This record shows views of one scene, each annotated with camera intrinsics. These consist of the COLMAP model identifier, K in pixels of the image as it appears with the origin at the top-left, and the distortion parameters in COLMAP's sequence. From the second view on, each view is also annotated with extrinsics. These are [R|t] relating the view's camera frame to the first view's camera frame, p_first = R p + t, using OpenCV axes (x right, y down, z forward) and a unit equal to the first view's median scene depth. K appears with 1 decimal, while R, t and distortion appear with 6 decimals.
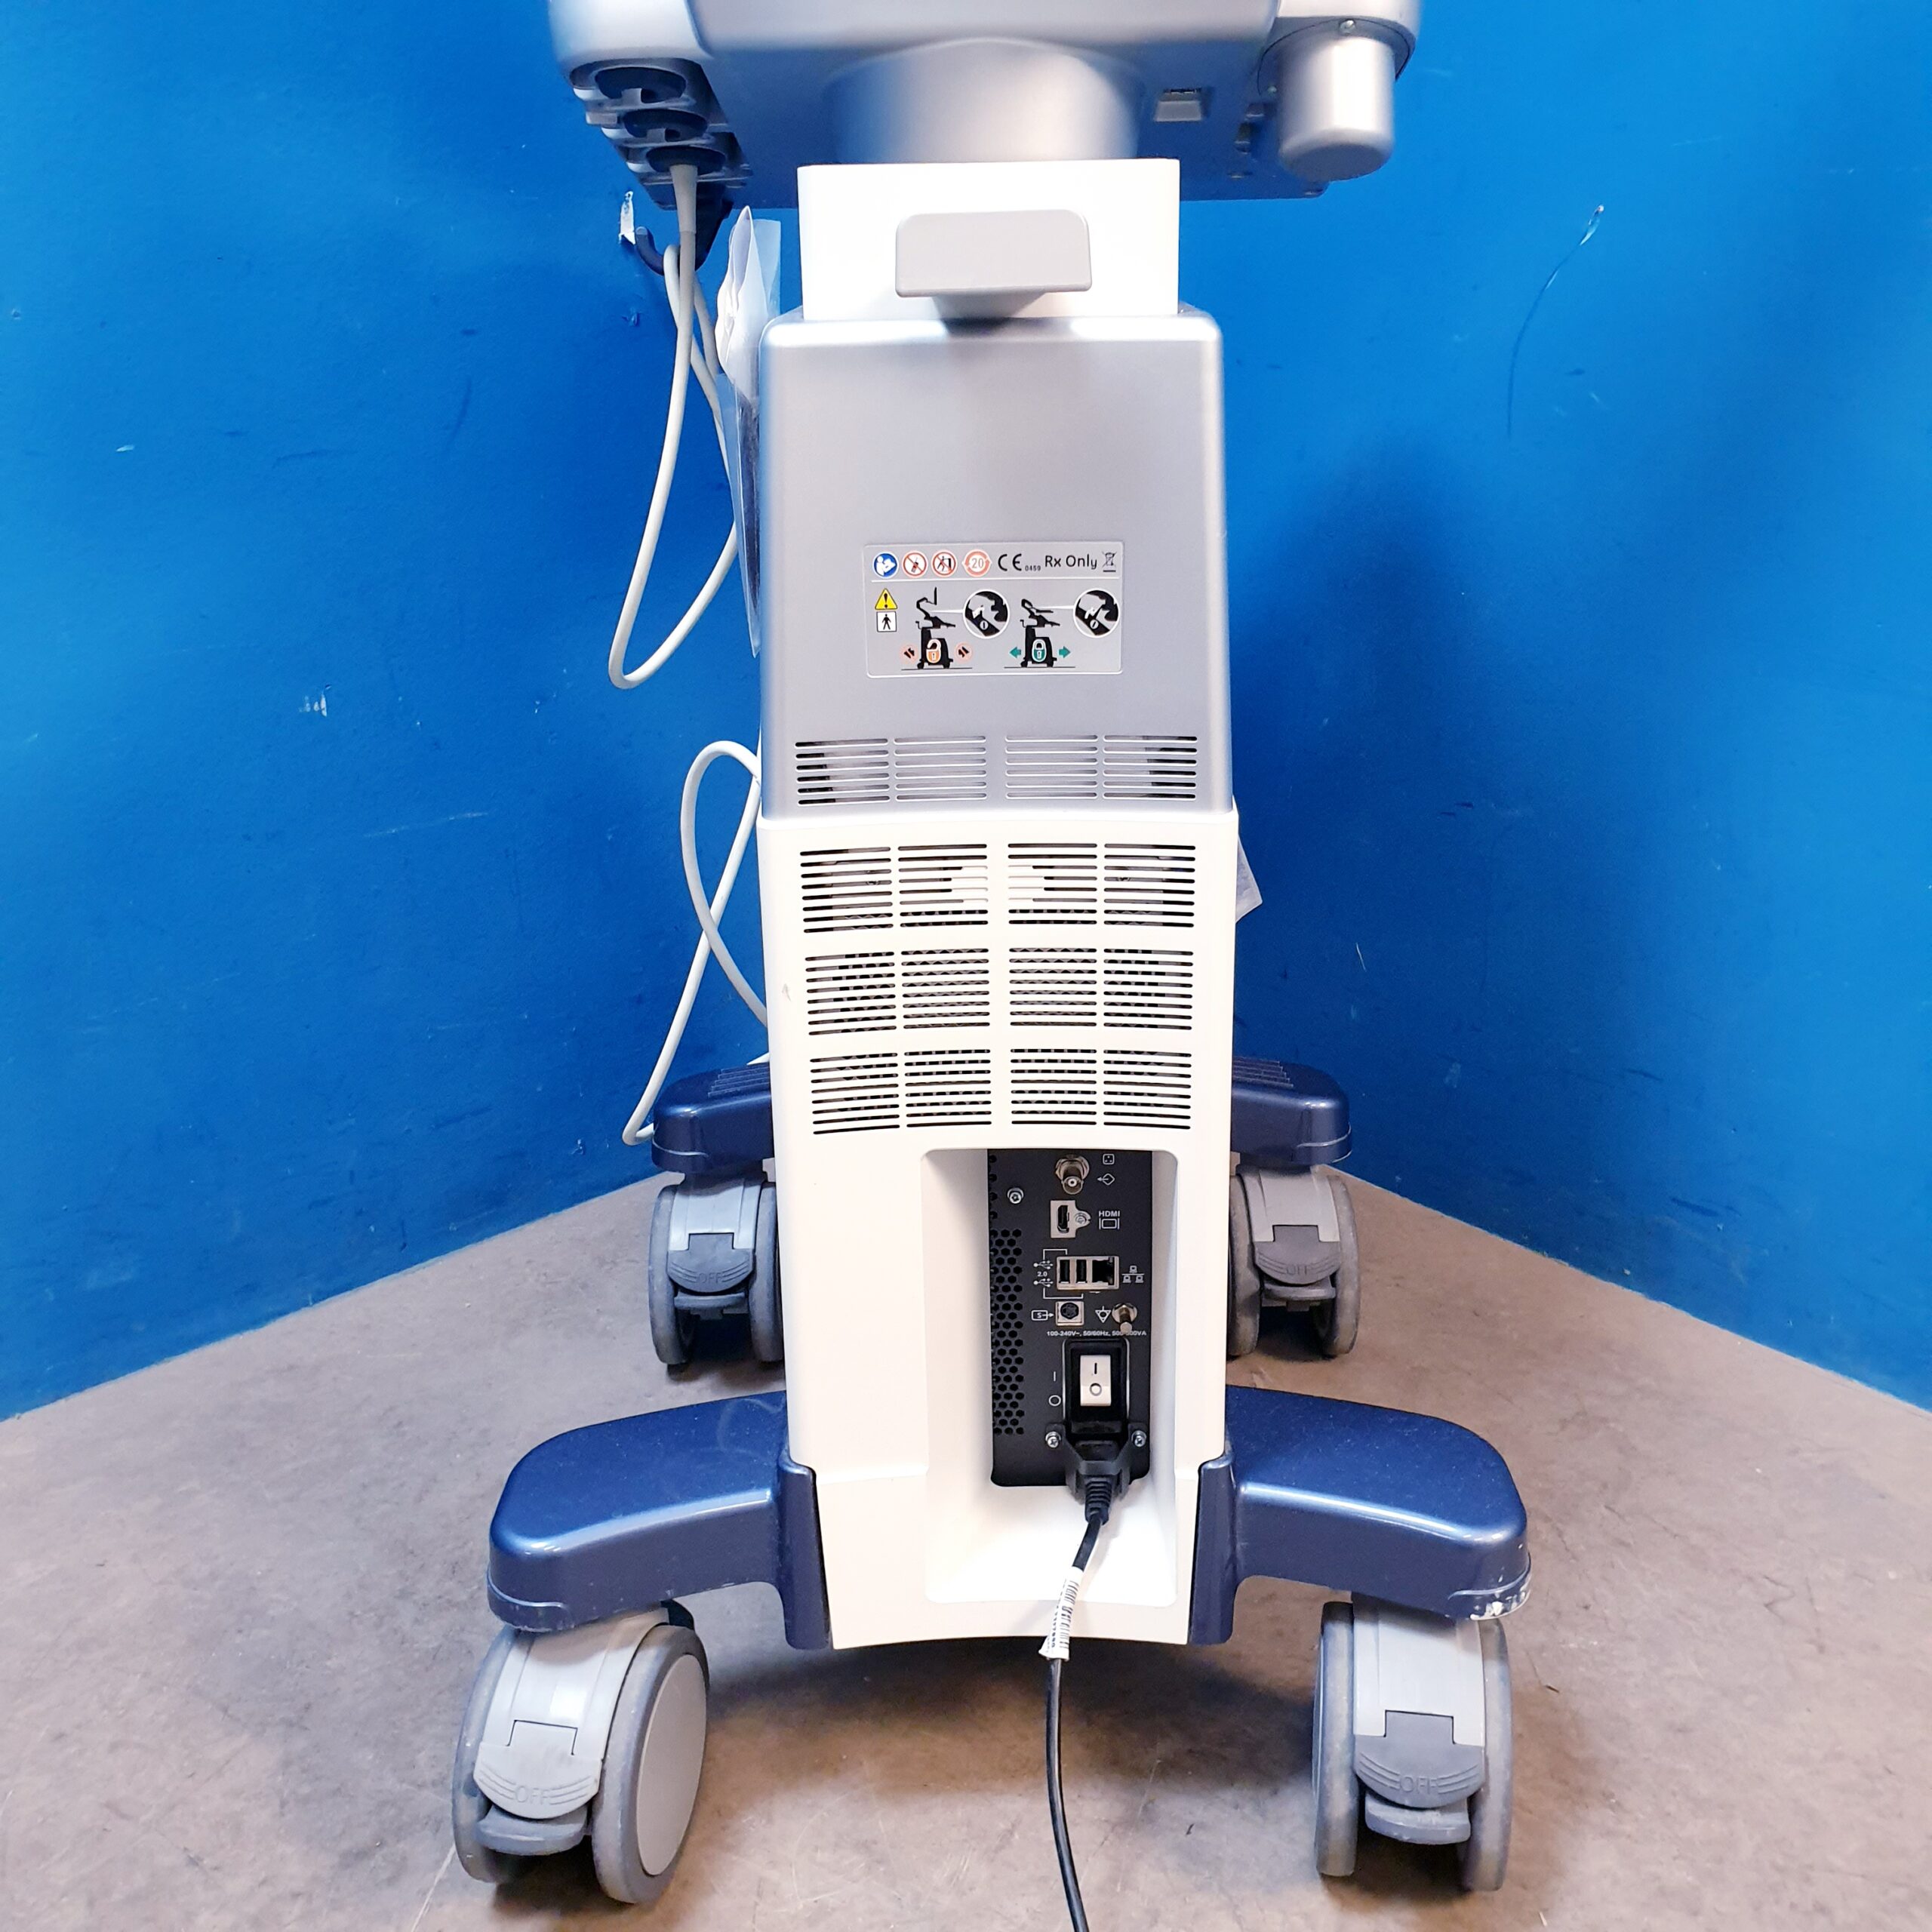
lens RADIAL K [[2064.3, 0, 969.5], [0, 2064.3, 918.6], [0, 0, 1]] dist [0.025189, 0.000000]
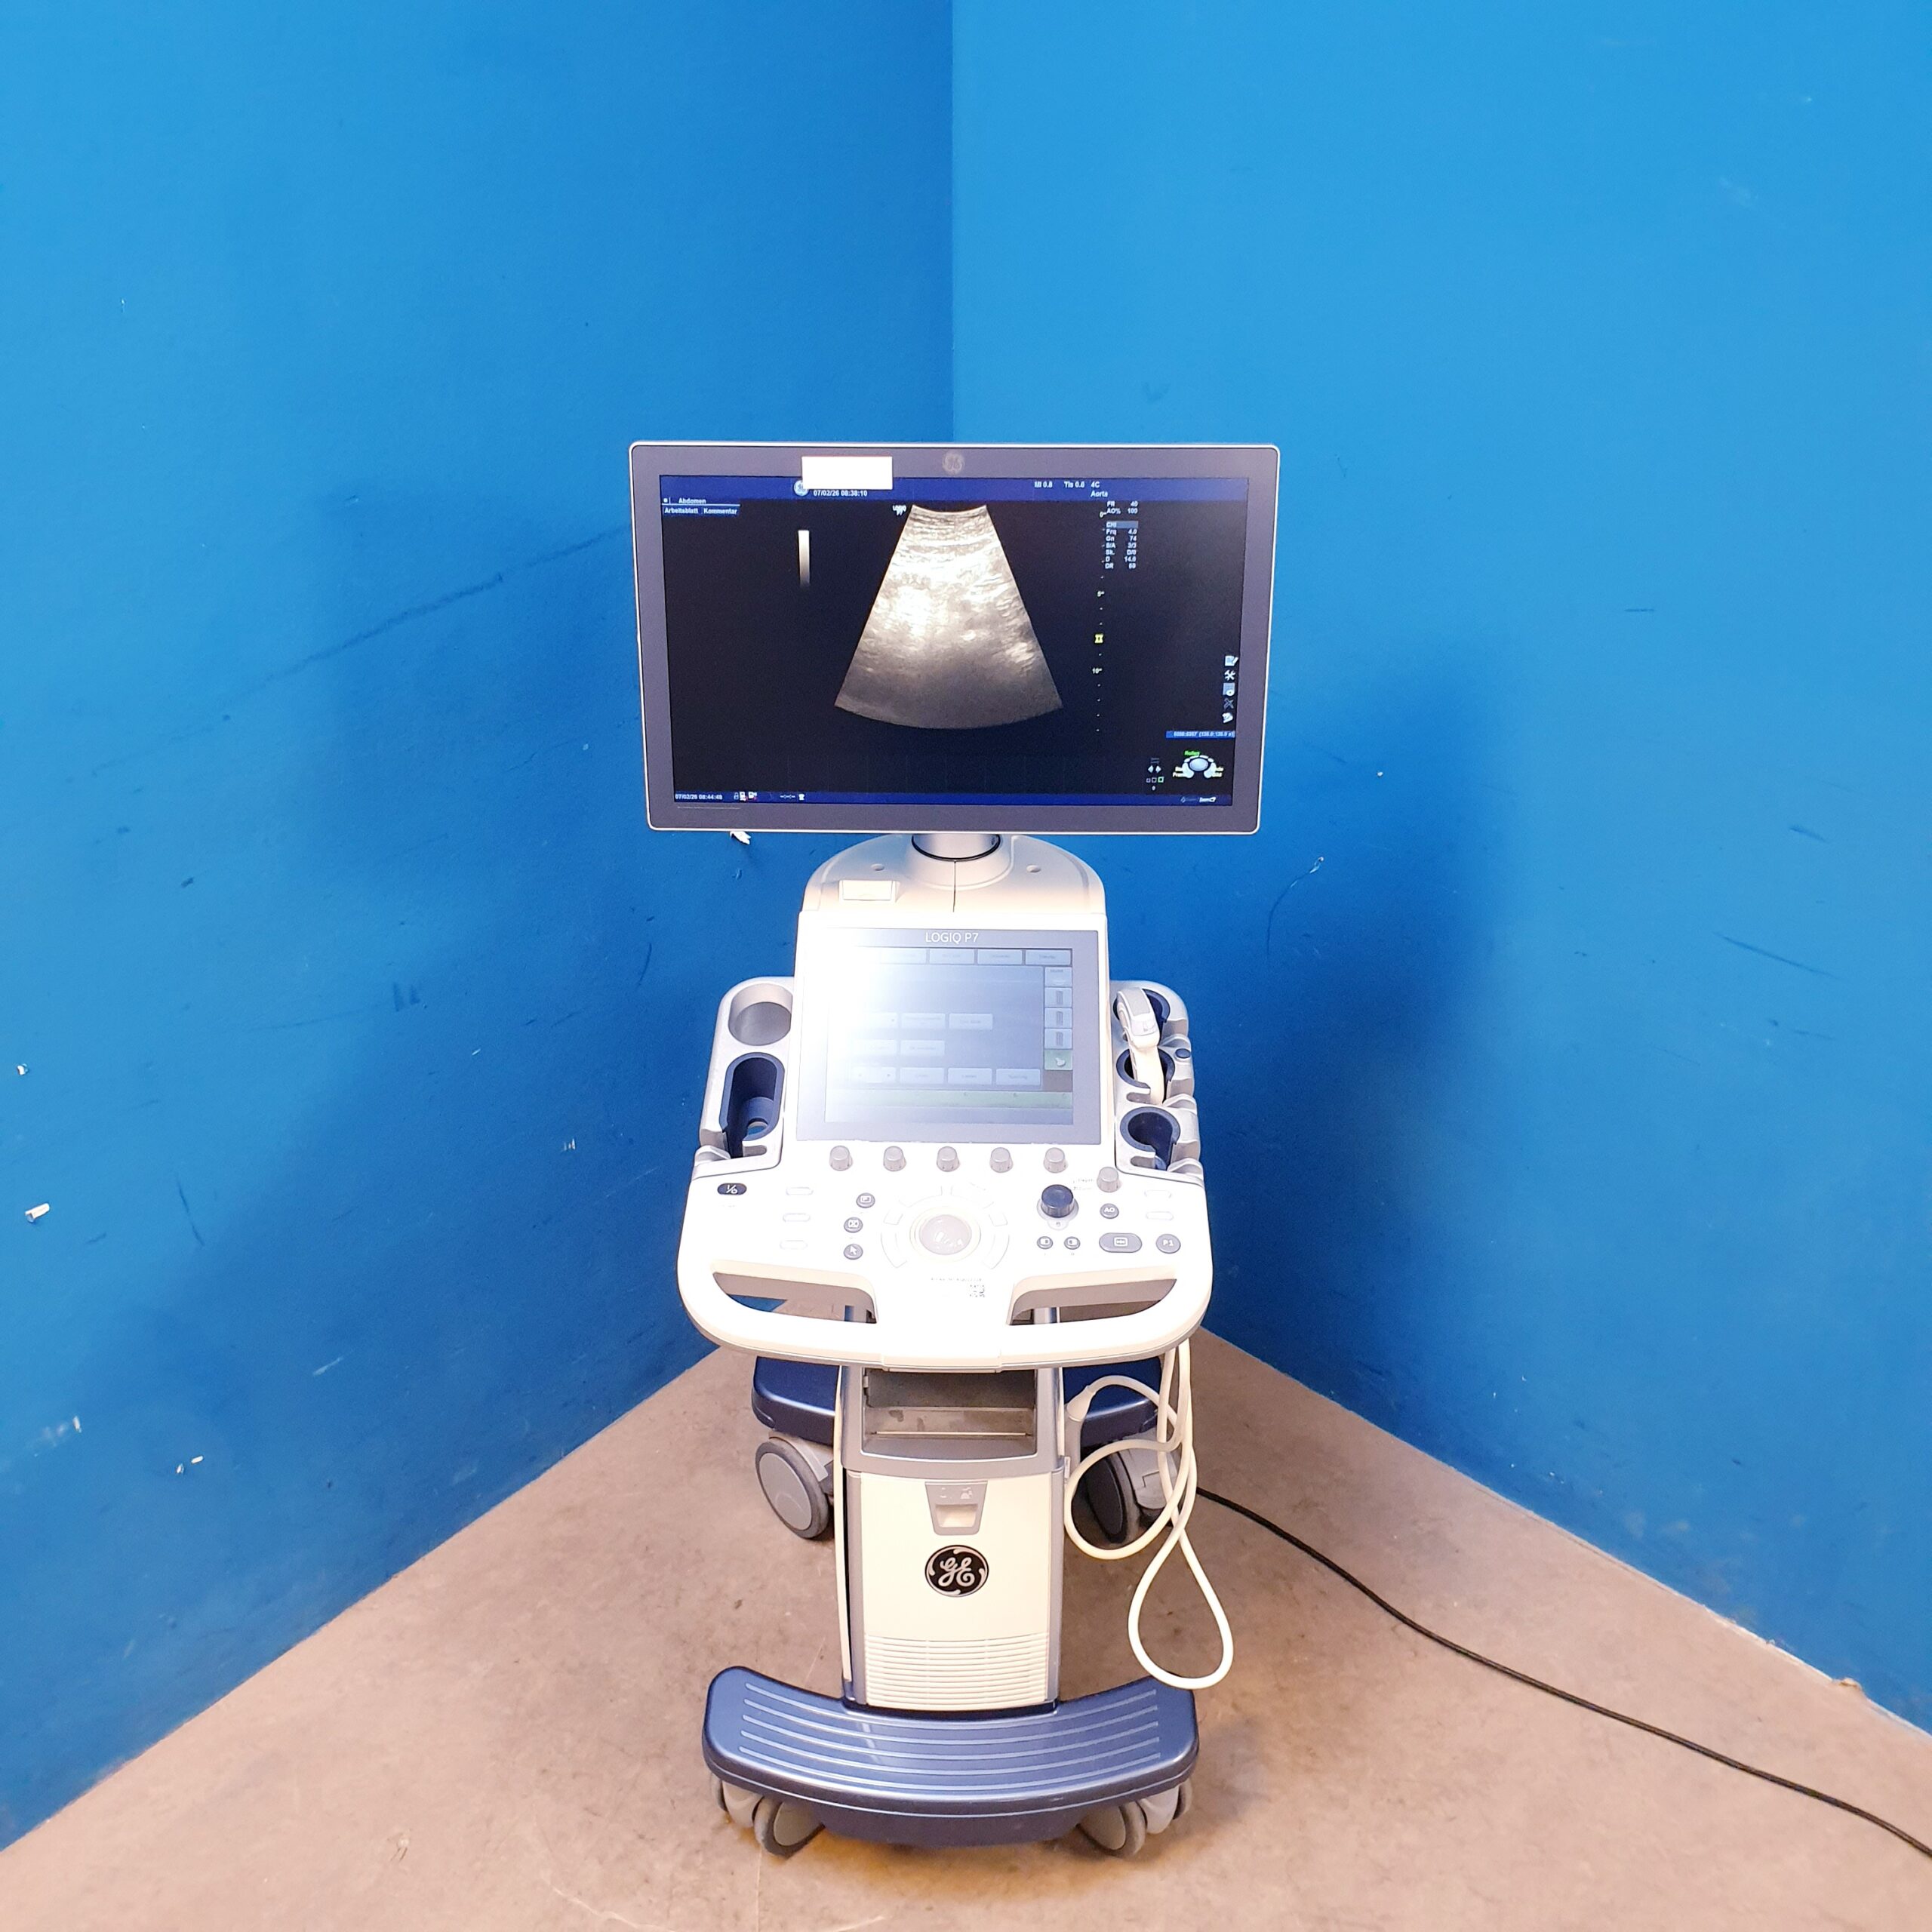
lens RADIAL K [[2064.3, 0, 961.2], [0, 2064.3, 986.6], [0, 0, 1]] dist [0.025189, 0.000000]
pose [[0.993890, -0.043051, 0.101629, -0.224937], [0.019111, 0.974009, 0.225702, -0.815465], [-0.108704, -0.222380, 0.968881, -0.830153]]
